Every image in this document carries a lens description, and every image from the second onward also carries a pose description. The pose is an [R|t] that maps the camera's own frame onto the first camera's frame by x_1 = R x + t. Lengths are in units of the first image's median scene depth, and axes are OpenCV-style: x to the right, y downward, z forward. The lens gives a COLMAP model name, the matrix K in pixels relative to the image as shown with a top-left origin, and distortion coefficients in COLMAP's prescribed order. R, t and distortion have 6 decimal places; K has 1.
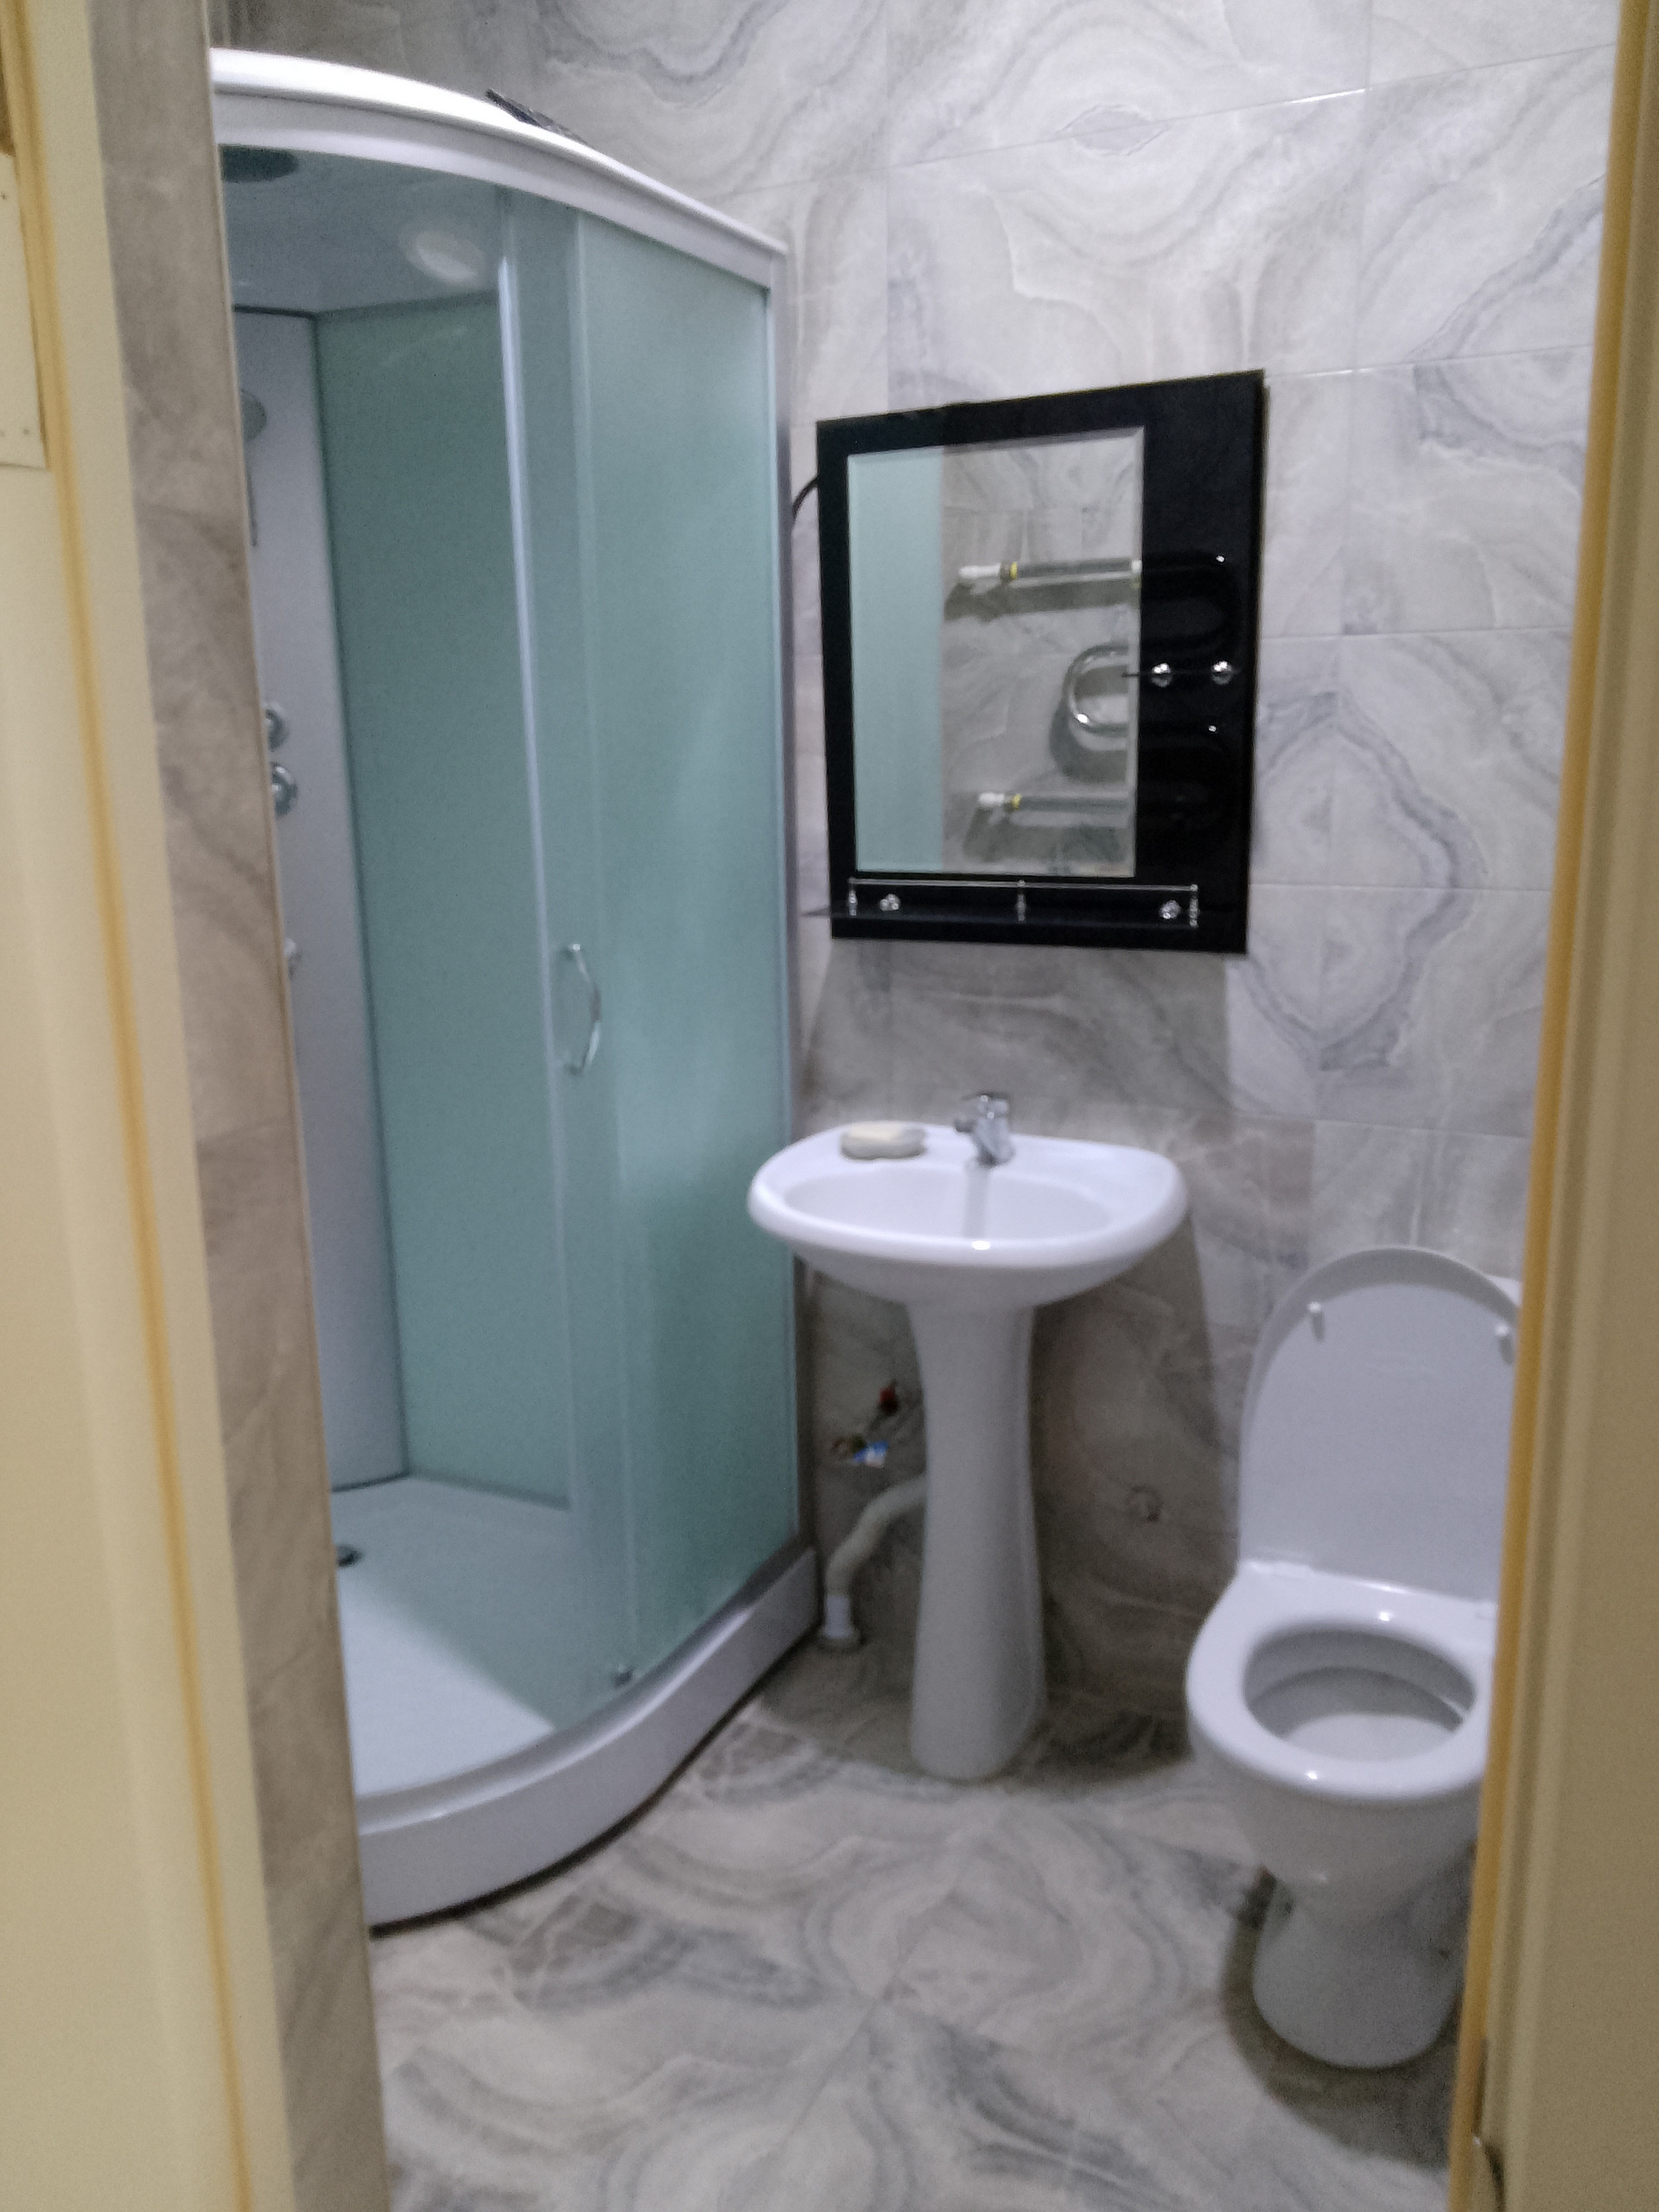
lens RADIAL K [[1735.8, 0, 829.5], [0, 1735.8, 1106.0], [0, 0, 1]] dist [0.117463, -0.252537]
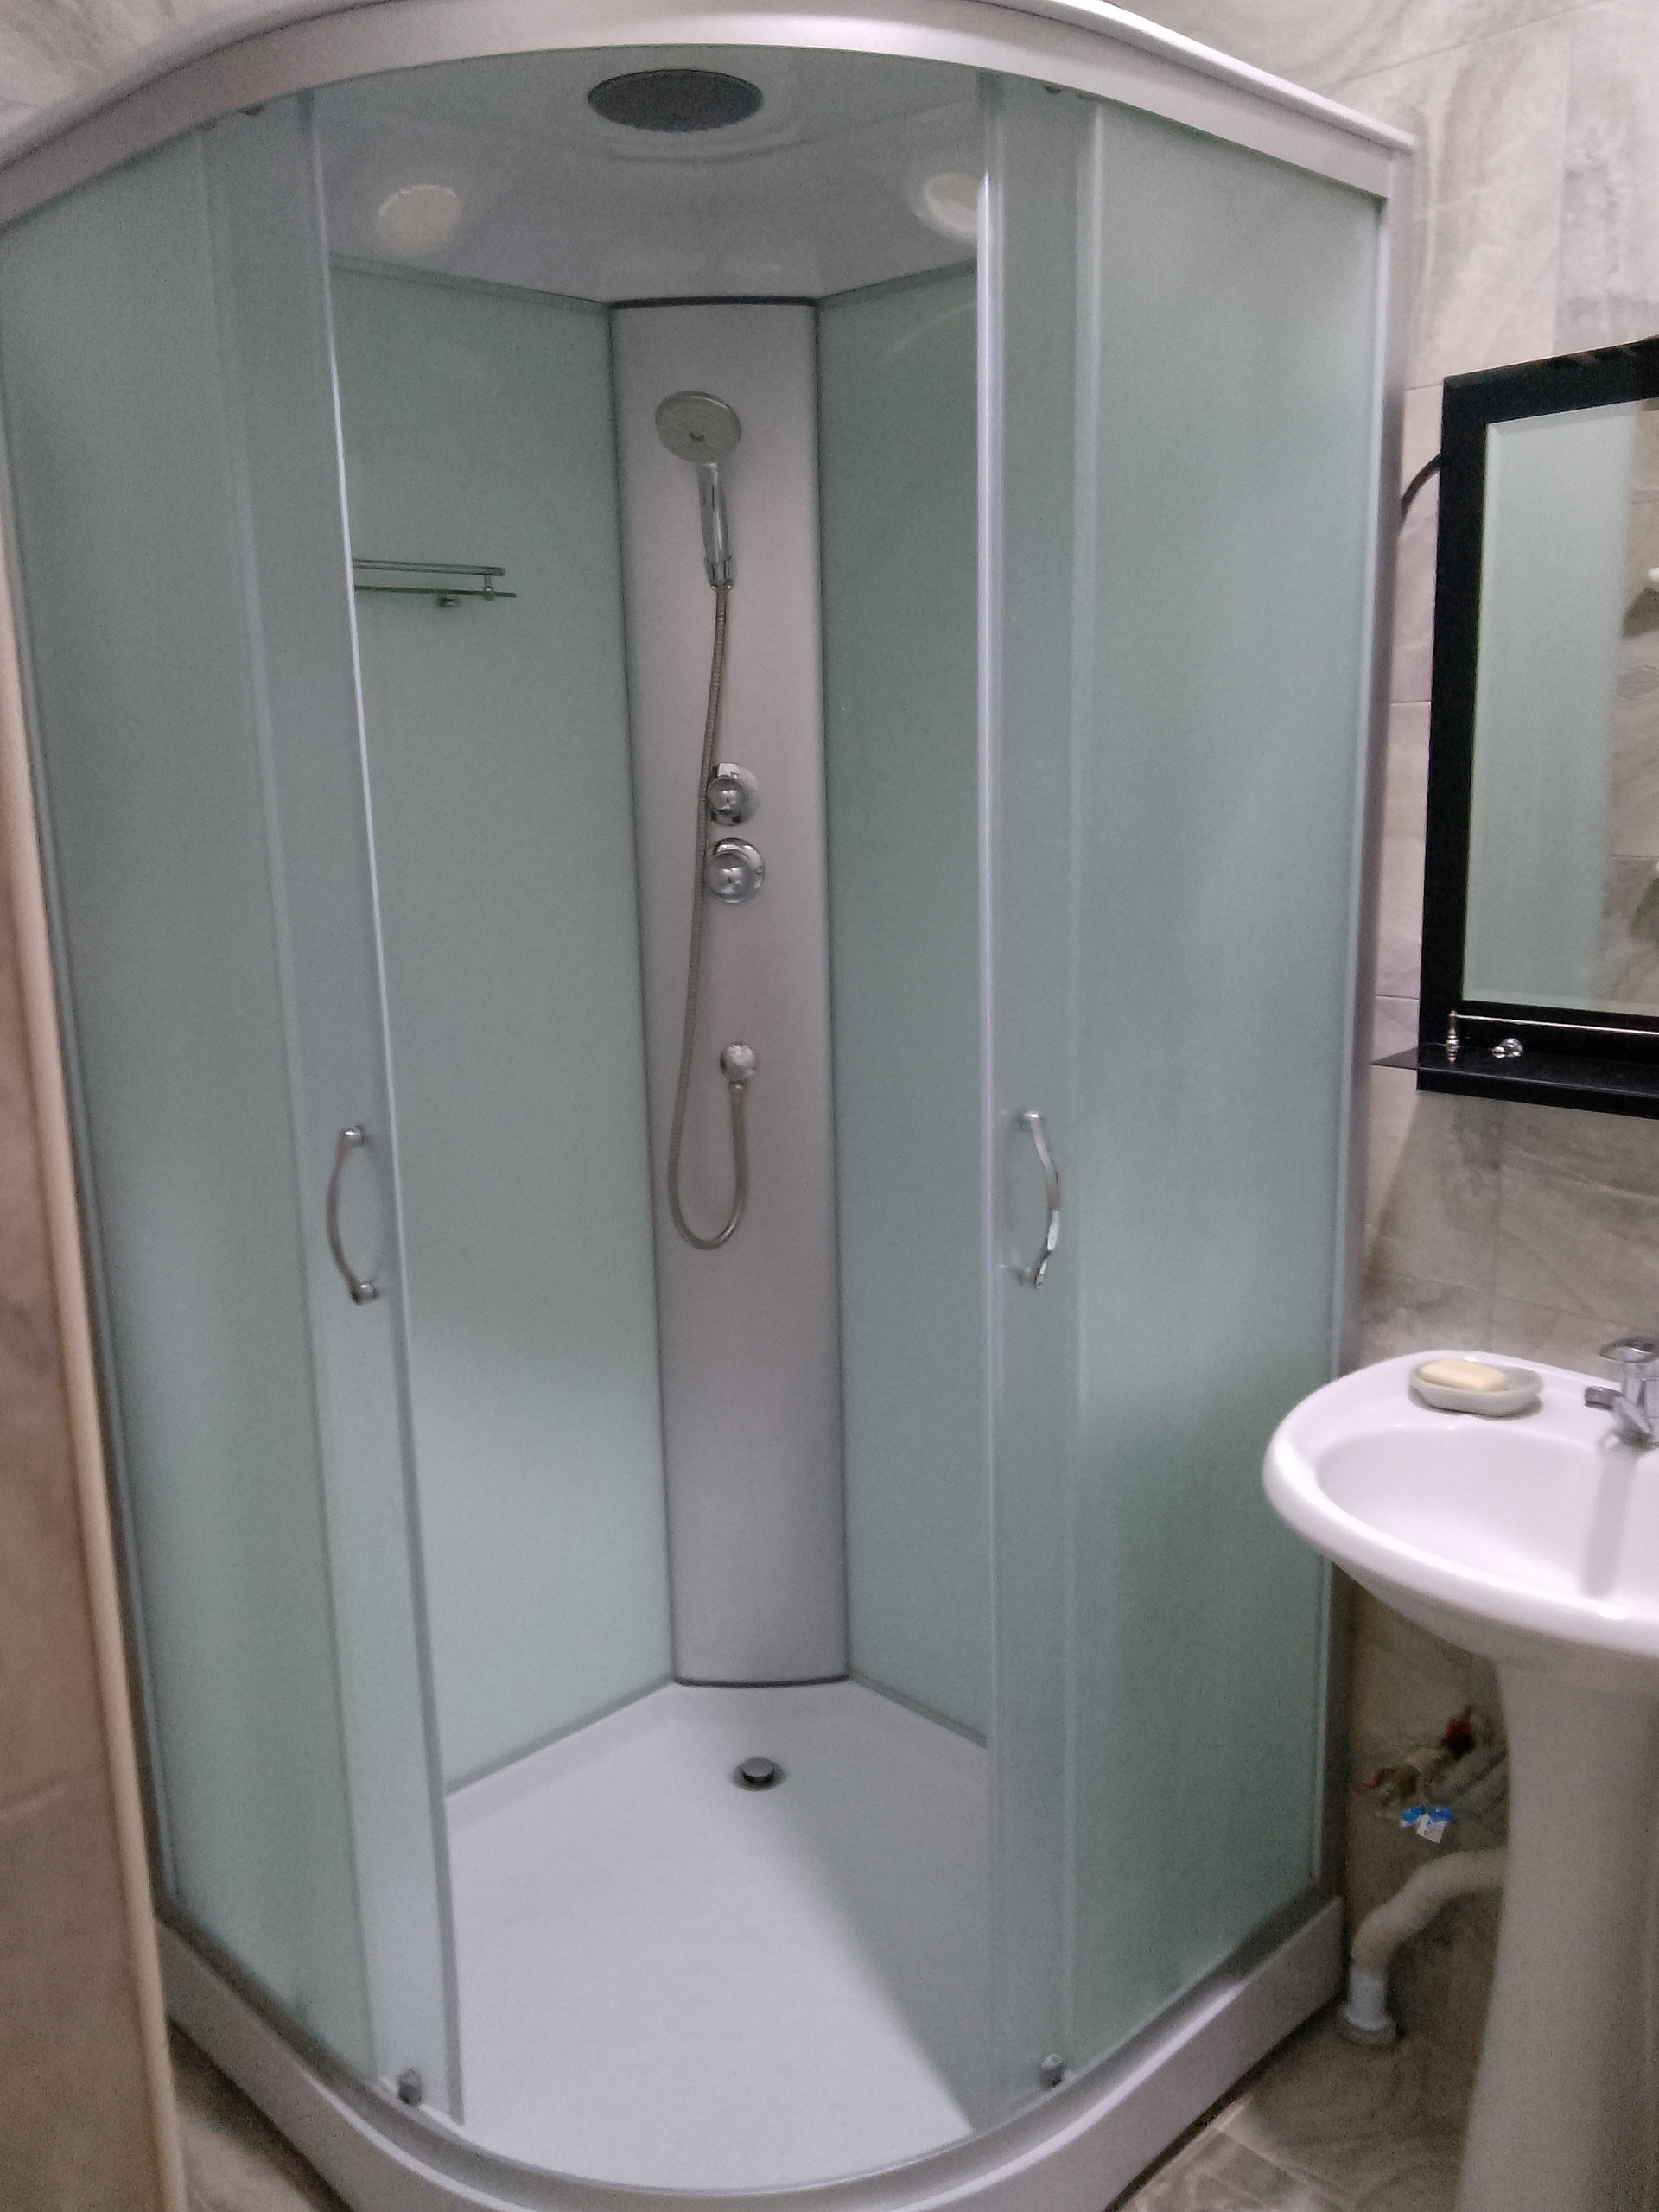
lens RADIAL K [[1728.9, 0, 829.5], [0, 1728.9, 1106.0], [0, 0, 1]] dist [0.040225, -0.065528]
pose [[0.938606, 0.066805, -0.338461, 0.016366], [-0.068048, 0.997648, 0.008208, -0.080971], [0.338214, 0.015327, 0.940945, 0.245847]]
